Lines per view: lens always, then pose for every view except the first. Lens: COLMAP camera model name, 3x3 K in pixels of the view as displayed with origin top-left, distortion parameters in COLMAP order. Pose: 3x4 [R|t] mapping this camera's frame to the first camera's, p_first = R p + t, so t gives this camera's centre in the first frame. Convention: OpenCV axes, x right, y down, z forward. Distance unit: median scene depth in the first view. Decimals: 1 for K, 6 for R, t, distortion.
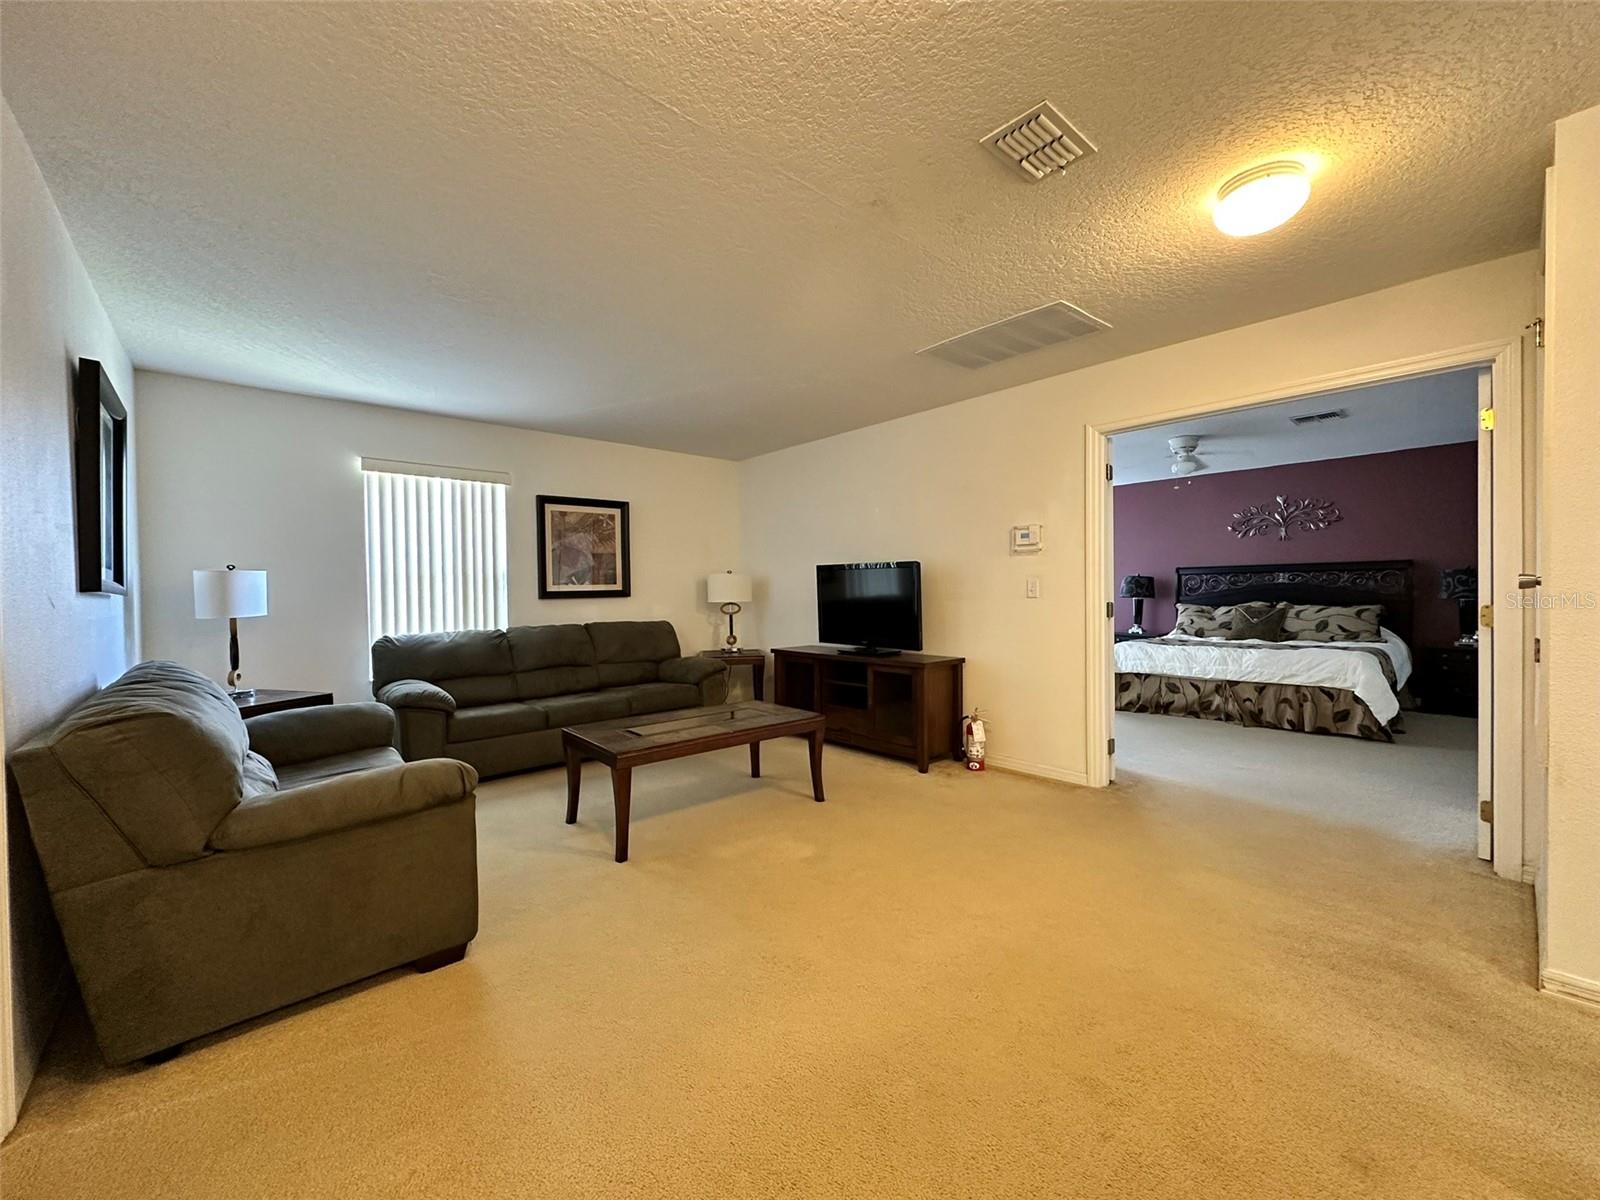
lens RADIAL K [[637.6, 0, 796.4], [0, 637.6, 596.9], [0, 0, 1]] dist [-0.002850, 0.000220]
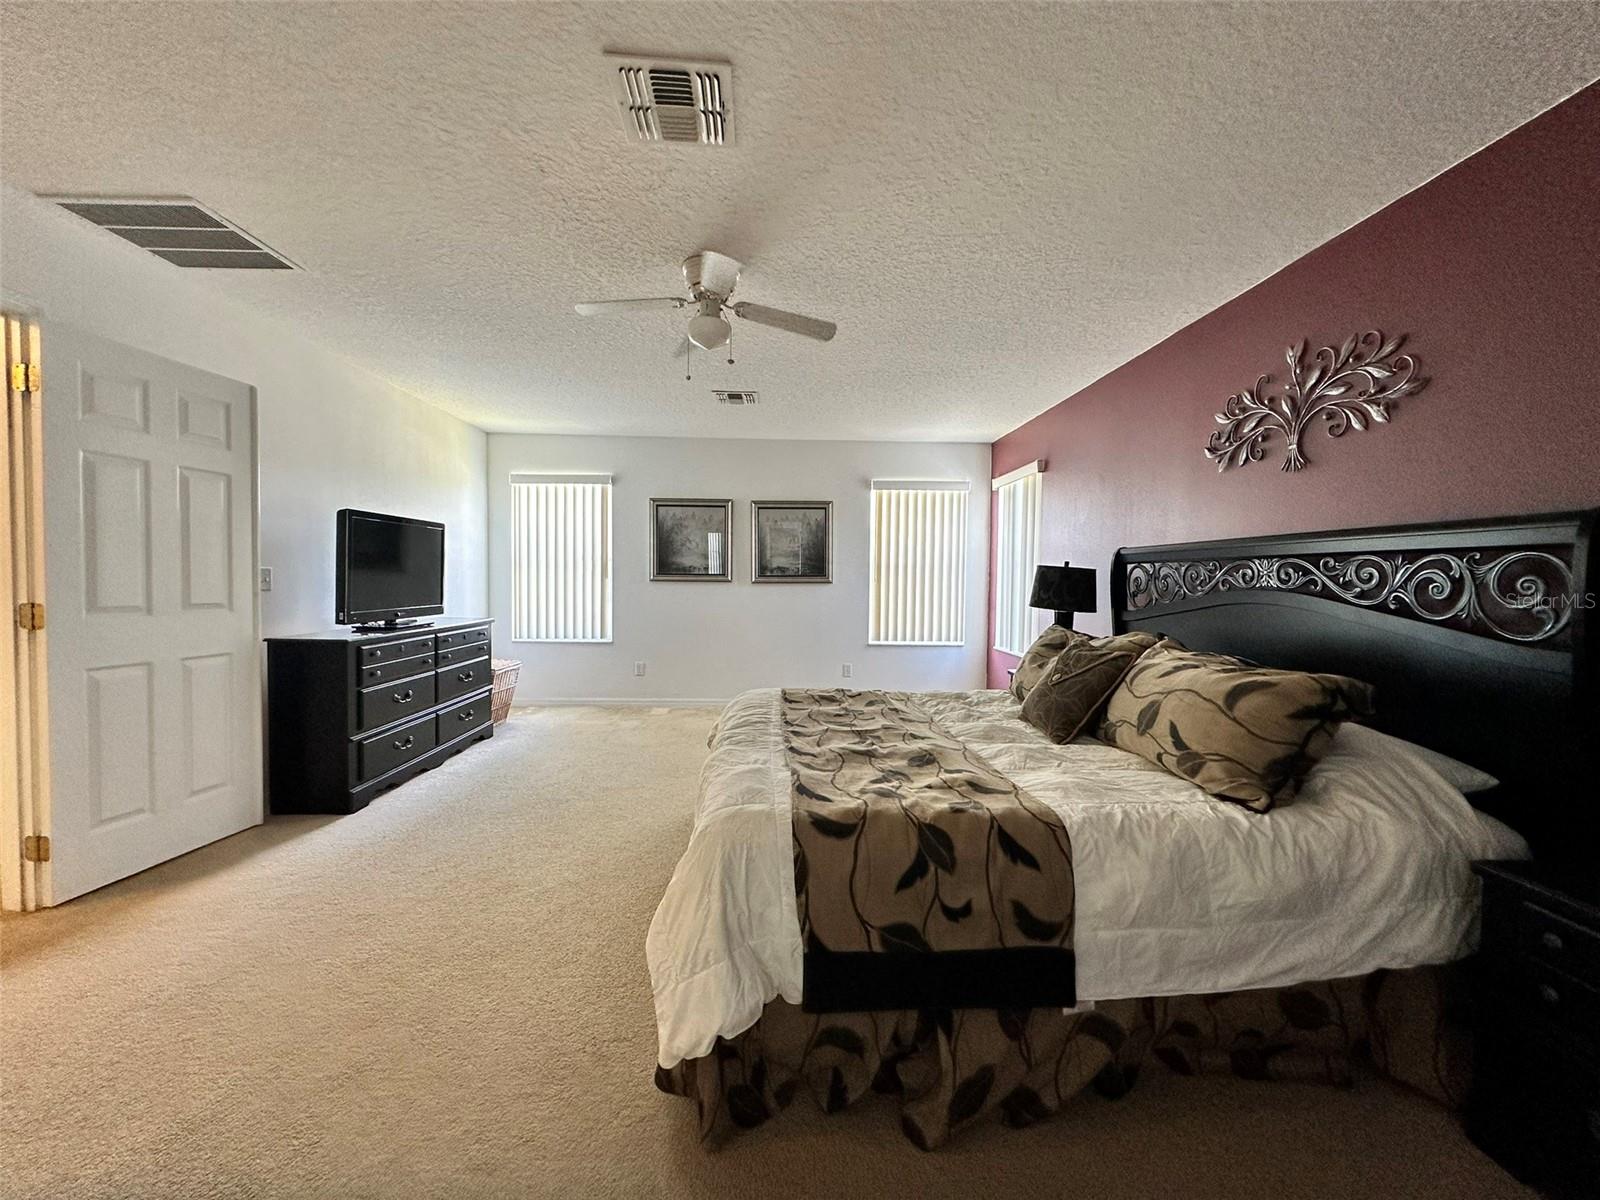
lens RADIAL K [[637.6, 0, 800.3], [0, 637.6, 596.1], [0, 0, 1]] dist [-0.002850, 0.000220]
pose [[0.785432, 0.046433, -0.617204, 0.872983], [-0.035237, 0.998919, 0.030309, -0.021356], [0.617945, -0.002057, 0.786219, 0.616531]]
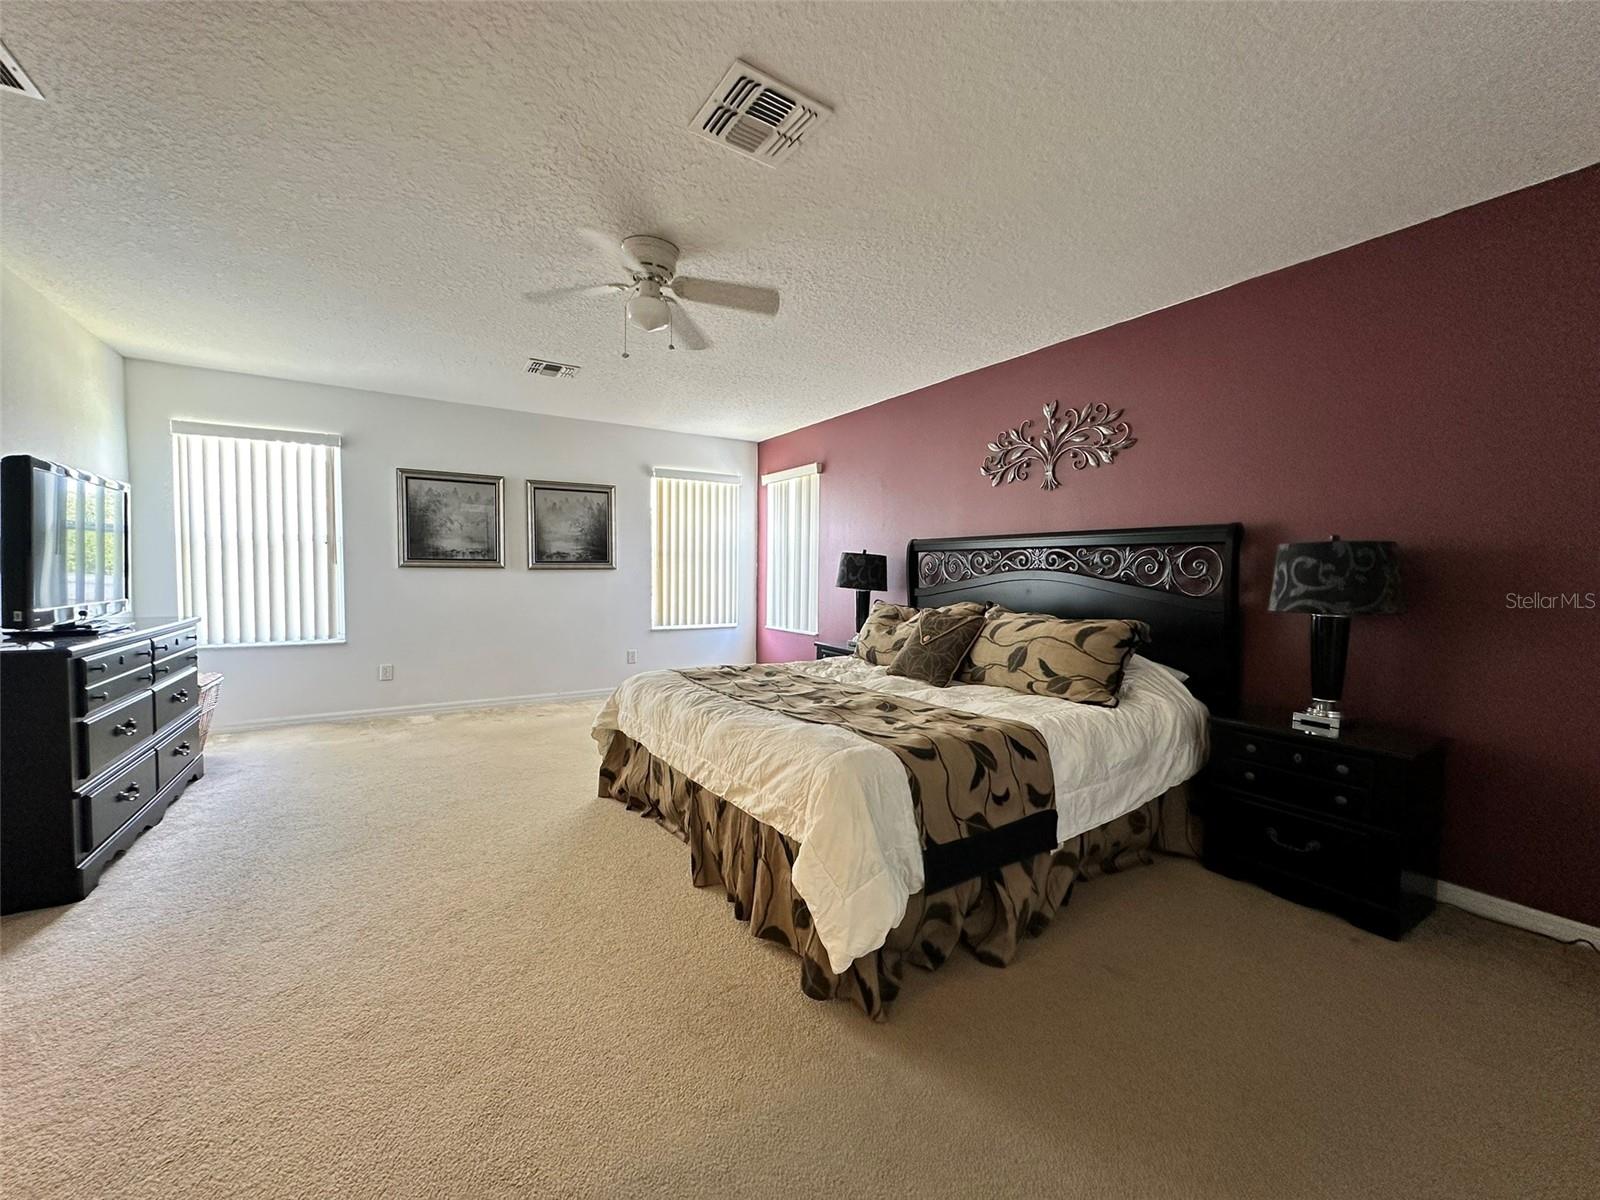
lens RADIAL K [[637.6, 0, 800.7], [0, 637.6, 596.4], [0, 0, 1]] dist [-0.002850, 0.000220]
pose [[0.990261, 0.034805, -0.134803, 0.717929], [-0.031111, 0.999083, 0.029414, -0.009736], [0.135703, -0.024934, 0.990436, 0.502301]]
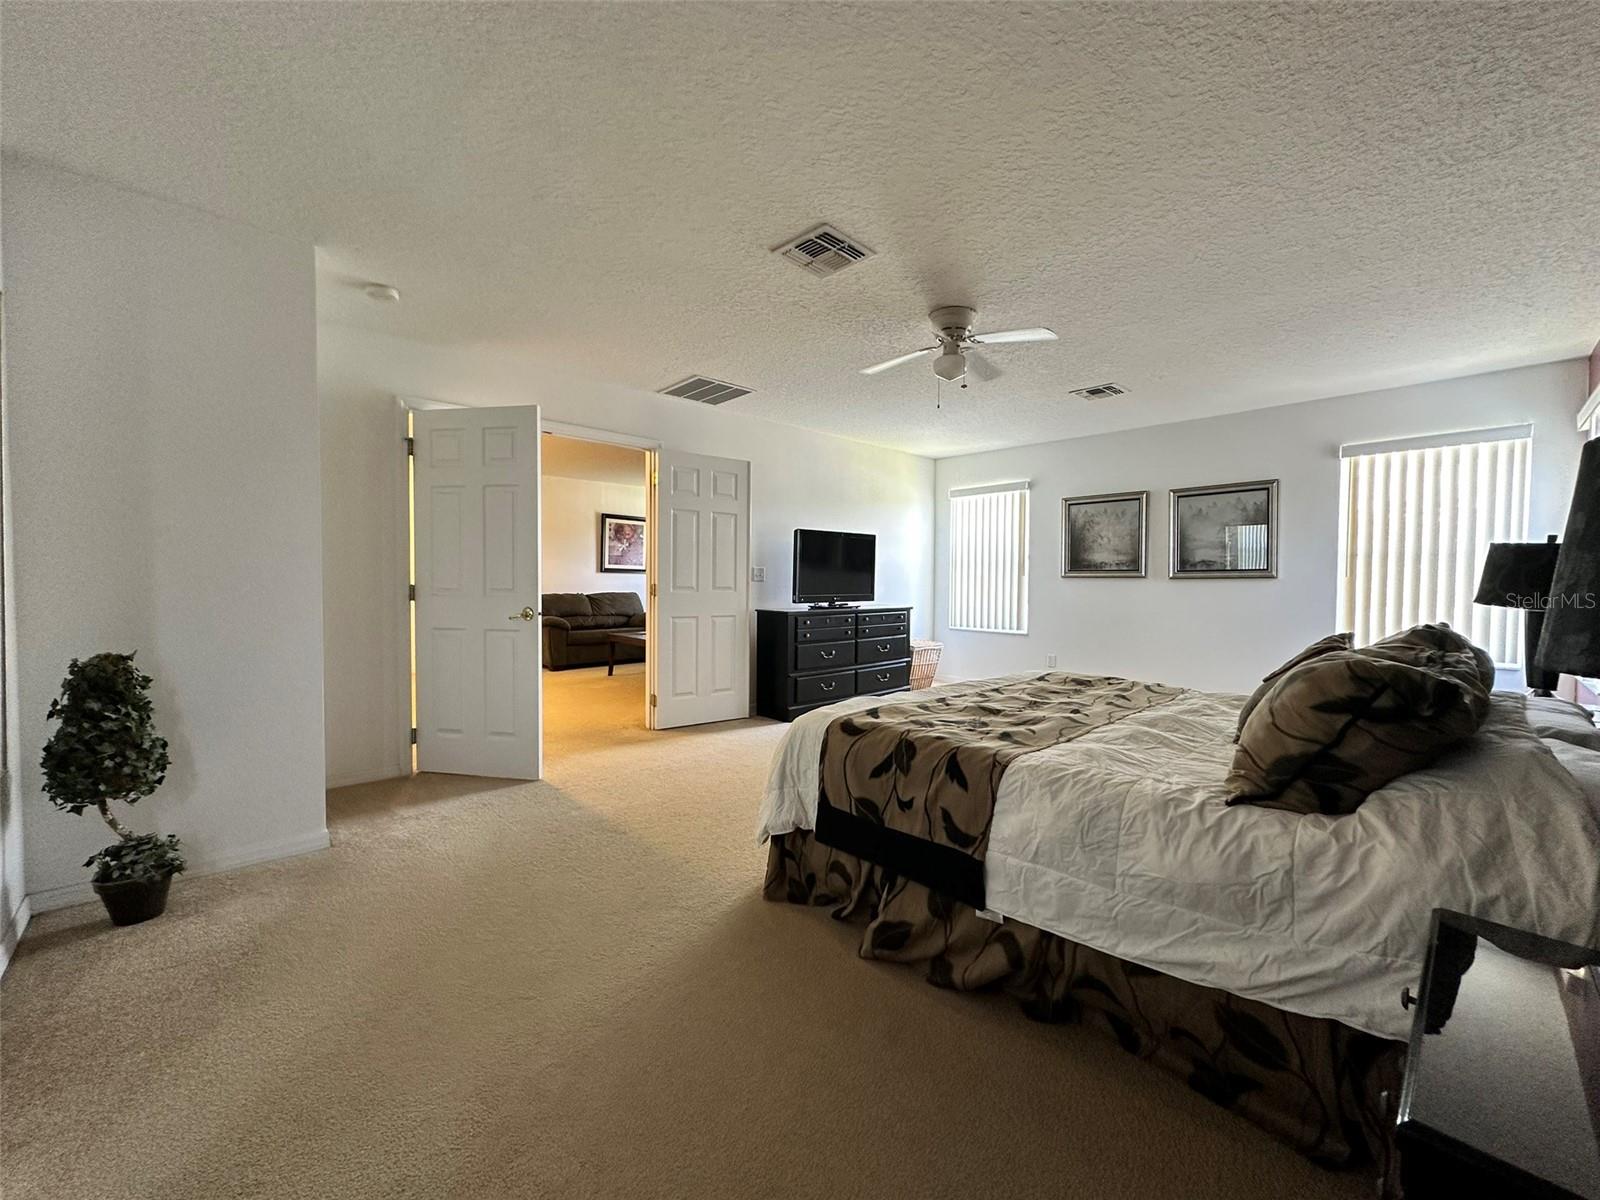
lens RADIAL K [[637.6, 0, 795.5], [0, 637.6, 595.3], [0, 0, 1]] dist [-0.002850, 0.000220]
pose [[0.043743, 0.044805, -0.998038, 1.082368], [-0.020647, 0.998821, 0.043935, -0.014613], [0.998829, 0.018685, 0.044617, 0.766906]]
